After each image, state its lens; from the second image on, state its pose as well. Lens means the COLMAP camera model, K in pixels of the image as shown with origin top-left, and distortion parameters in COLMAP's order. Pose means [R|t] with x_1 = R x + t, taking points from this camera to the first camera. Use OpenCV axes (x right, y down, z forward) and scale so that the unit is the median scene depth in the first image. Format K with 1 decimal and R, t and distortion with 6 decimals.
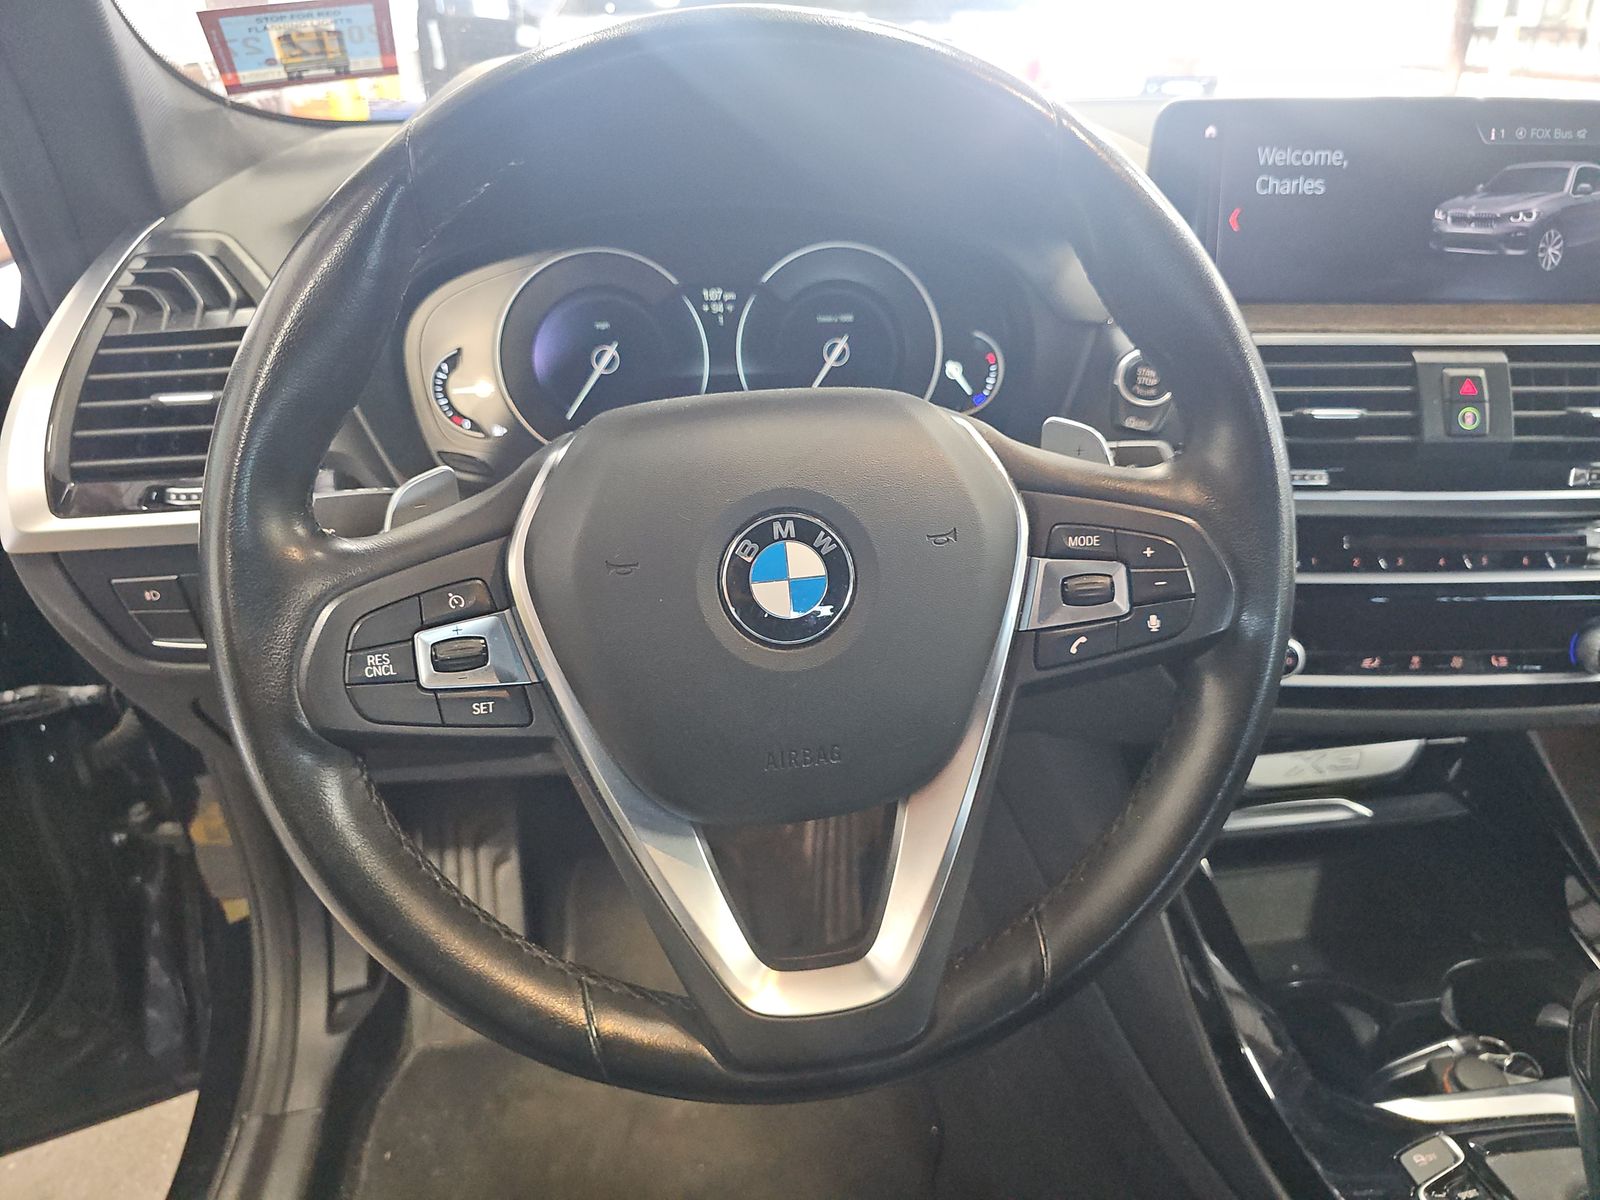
lens RADIAL K [[1070.3, 0, 811.5], [0, 1070.3, 595.7], [0, 0, 1]] dist [0.027849, -0.048573]
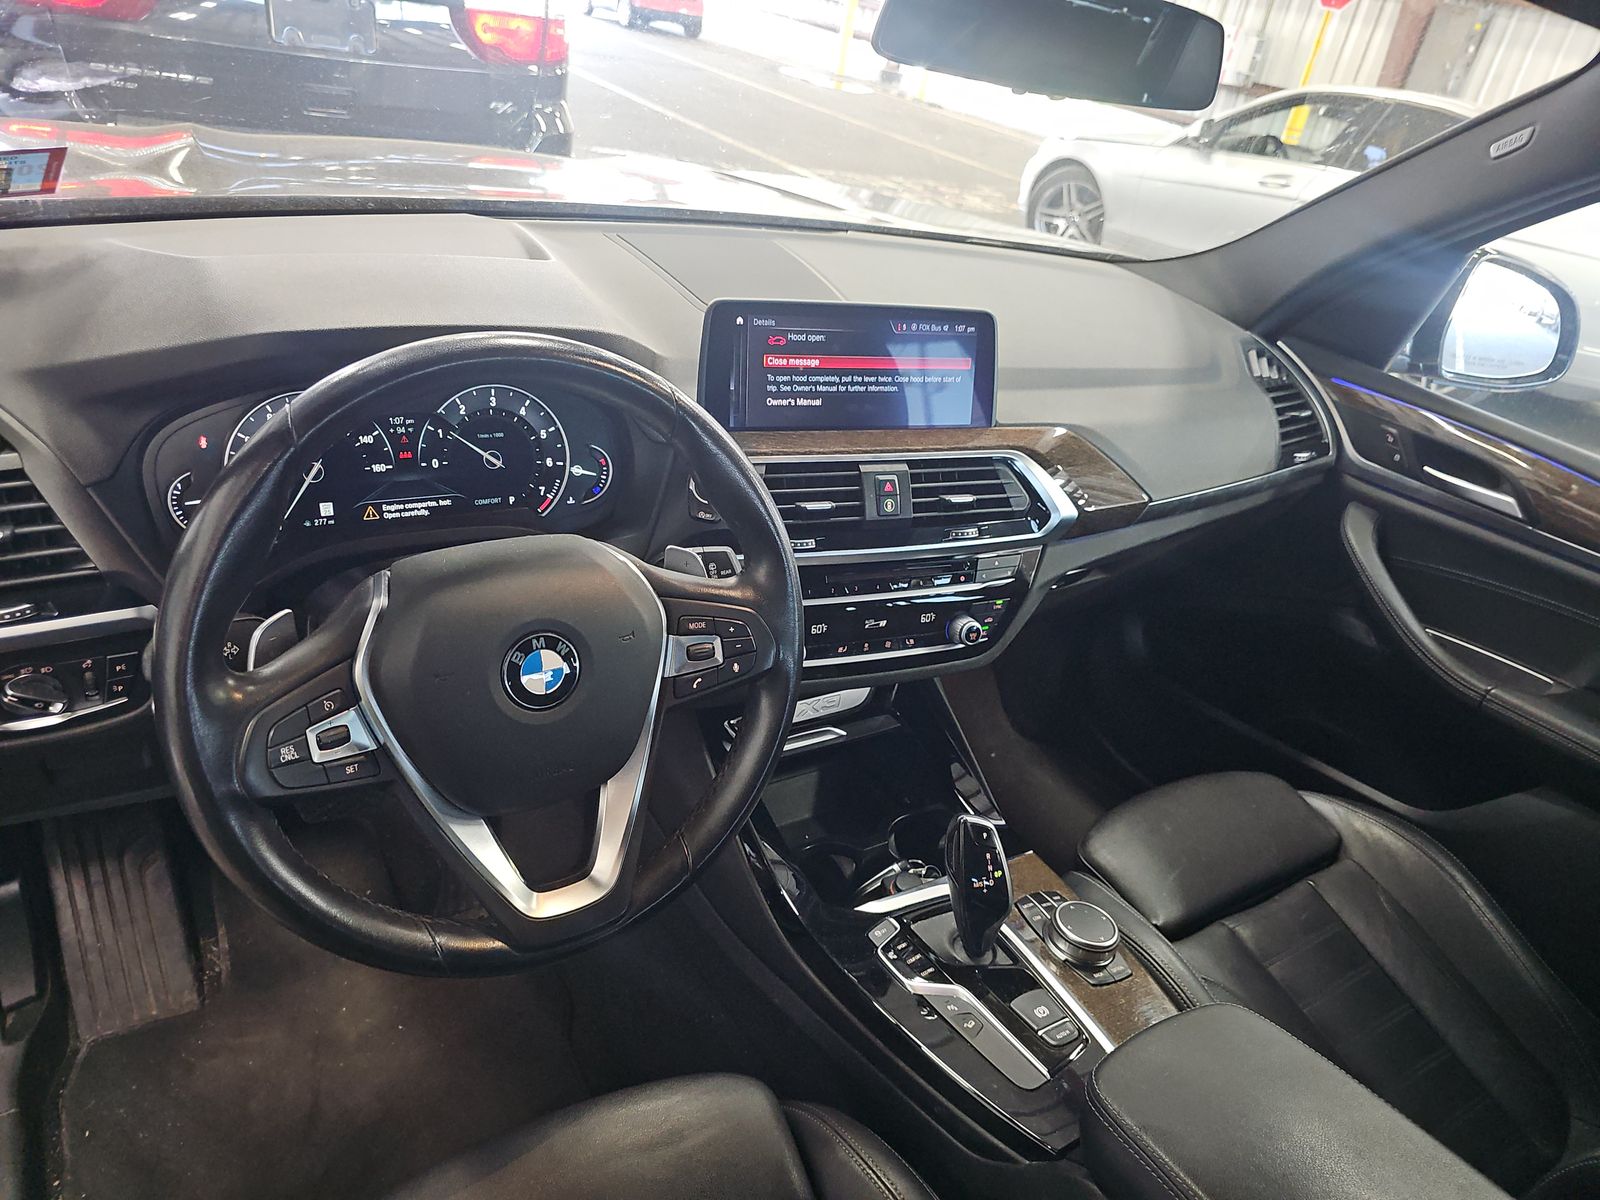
lens RADIAL K [[1070.3, 0, 811.5], [0, 1070.3, 595.7], [0, 0, 1]] dist [0.027849, -0.048573]
pose [[0.898953, -0.071206, 0.432218, -0.249590], [0.035997, 0.995371, 0.089113, -0.185363], [-0.436563, -0.064550, 0.897355, -0.493532]]
